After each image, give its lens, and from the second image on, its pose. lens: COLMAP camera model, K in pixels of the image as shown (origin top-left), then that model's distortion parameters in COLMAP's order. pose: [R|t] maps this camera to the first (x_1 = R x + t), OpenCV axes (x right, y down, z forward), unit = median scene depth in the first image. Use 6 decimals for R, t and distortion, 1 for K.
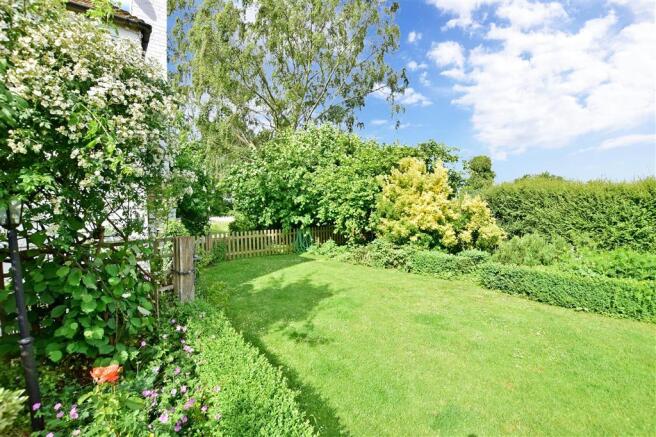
lens RADIAL K [[289.9, 0, 328.0], [0, 289.9, 218.5], [0, 0, 1]] dist [-0.028909, 0.000224]
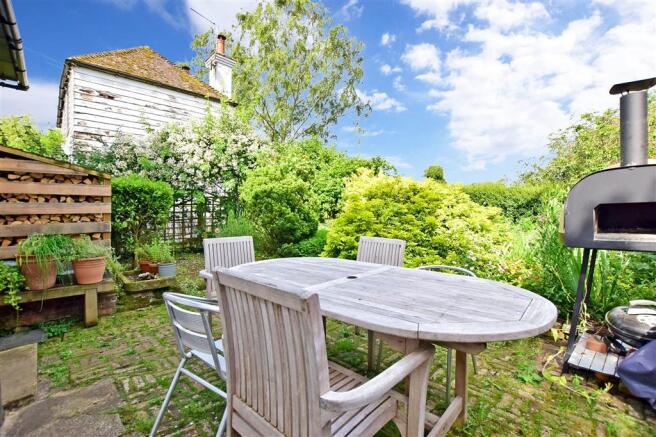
lens RADIAL K [[289.9, 0, 328.0], [0, 289.9, 218.5], [0, 0, 1]] dist [-0.028909, 0.000224]
pose [[0.995475, 0.029104, 0.090458, -0.067861], [-0.028398, 0.999555, -0.009088, 0.124706], [-0.090682, 0.006478, 0.995859, -0.764543]]
